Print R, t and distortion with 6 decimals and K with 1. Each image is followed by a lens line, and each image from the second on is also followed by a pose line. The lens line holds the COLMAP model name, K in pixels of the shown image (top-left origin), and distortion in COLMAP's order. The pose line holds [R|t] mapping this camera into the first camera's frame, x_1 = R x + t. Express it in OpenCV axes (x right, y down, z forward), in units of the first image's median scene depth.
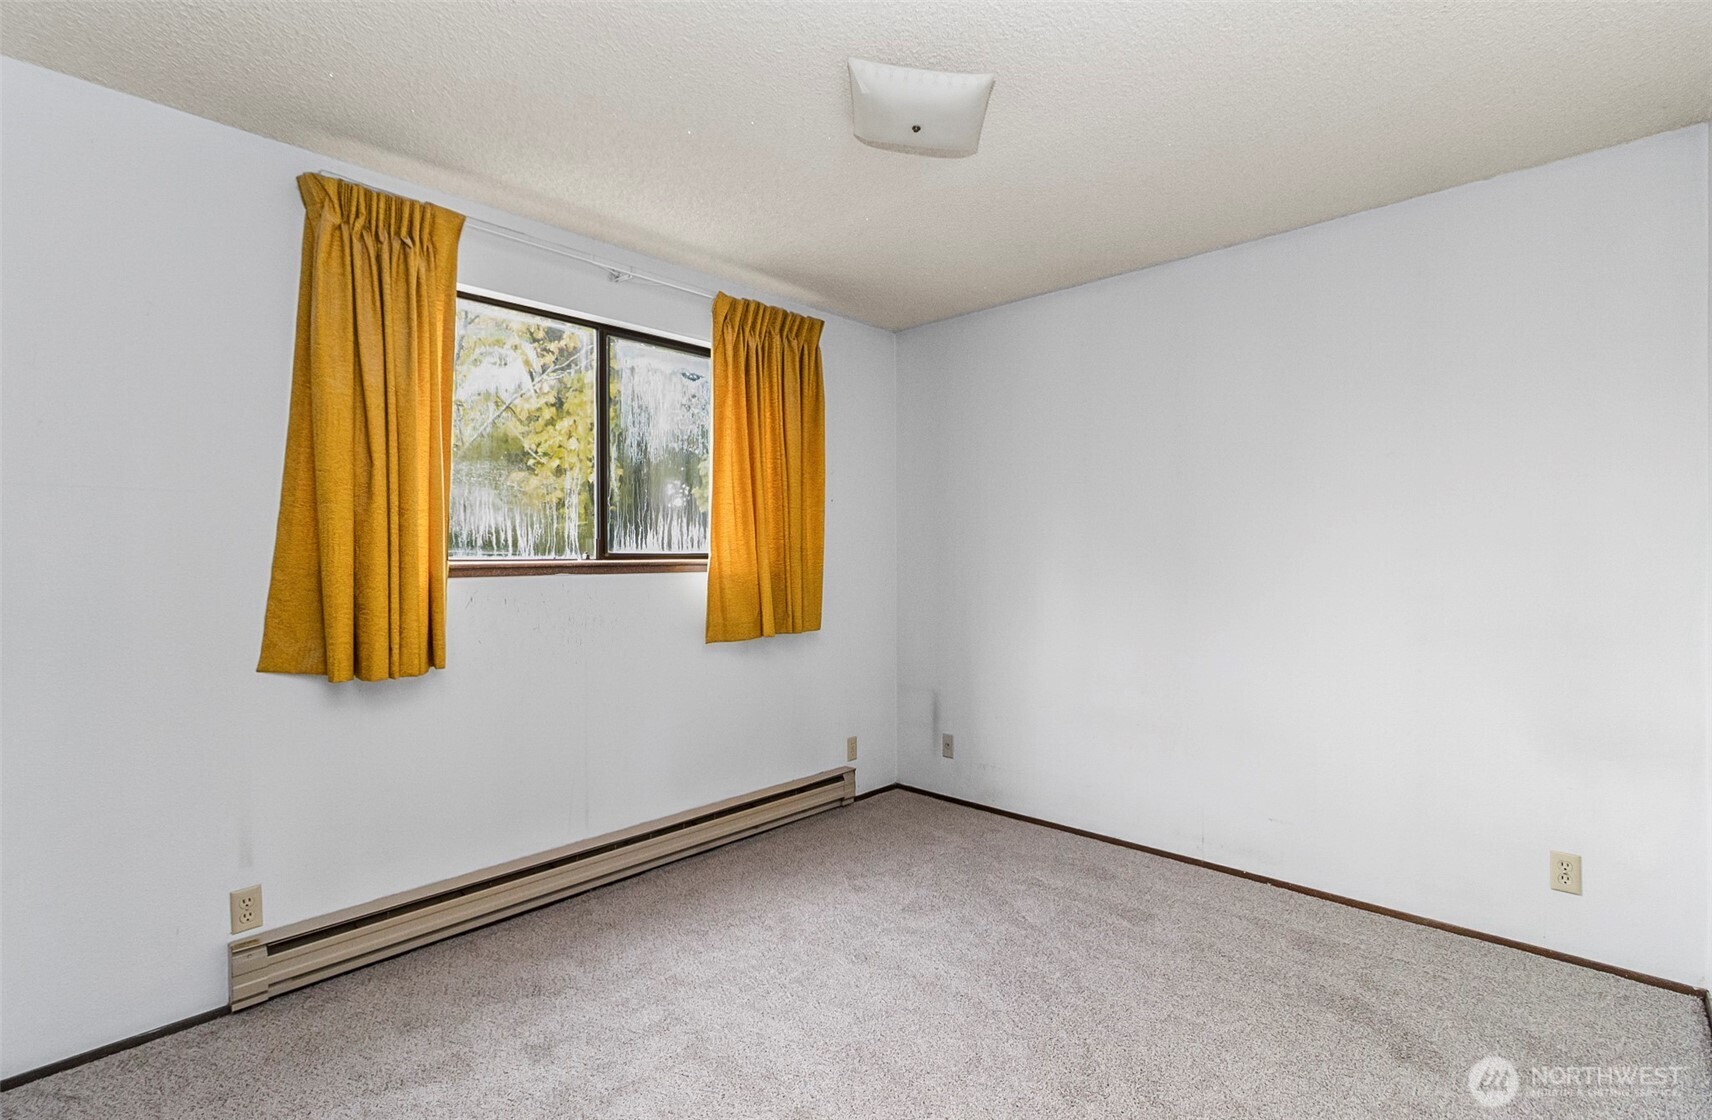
lens RADIAL K [[784.4, 0, 863.6], [0, 784.4, 554.7], [0, 0, 1]] dist [0.002750, 0.000321]
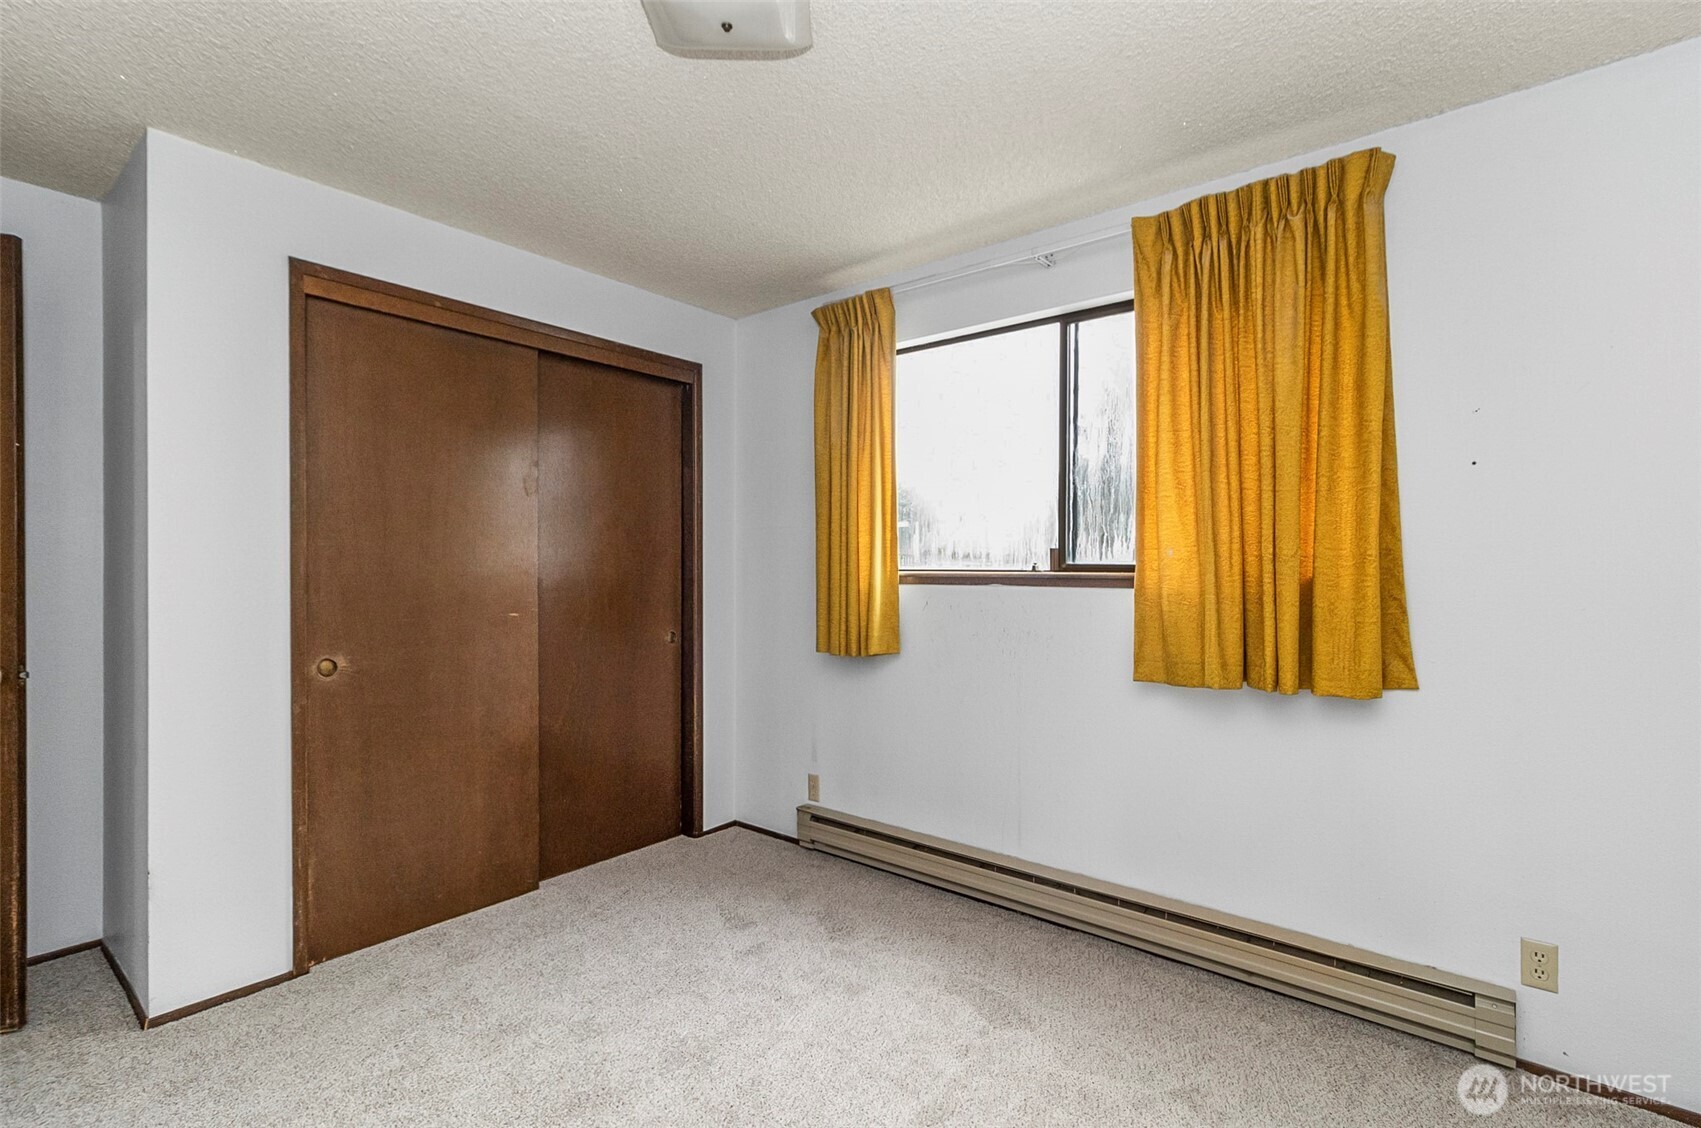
lens RADIAL K [[785.1, 0, 857.0], [0, 785.1, 563.1], [0, 0, 1]] dist [0.002623, 0.000045]
pose [[0.060832, 0.008953, -0.998108, 0.563409], [0.008317, 0.999921, 0.009476, -0.013413], [0.998113, -0.008877, 0.060753, 0.692395]]
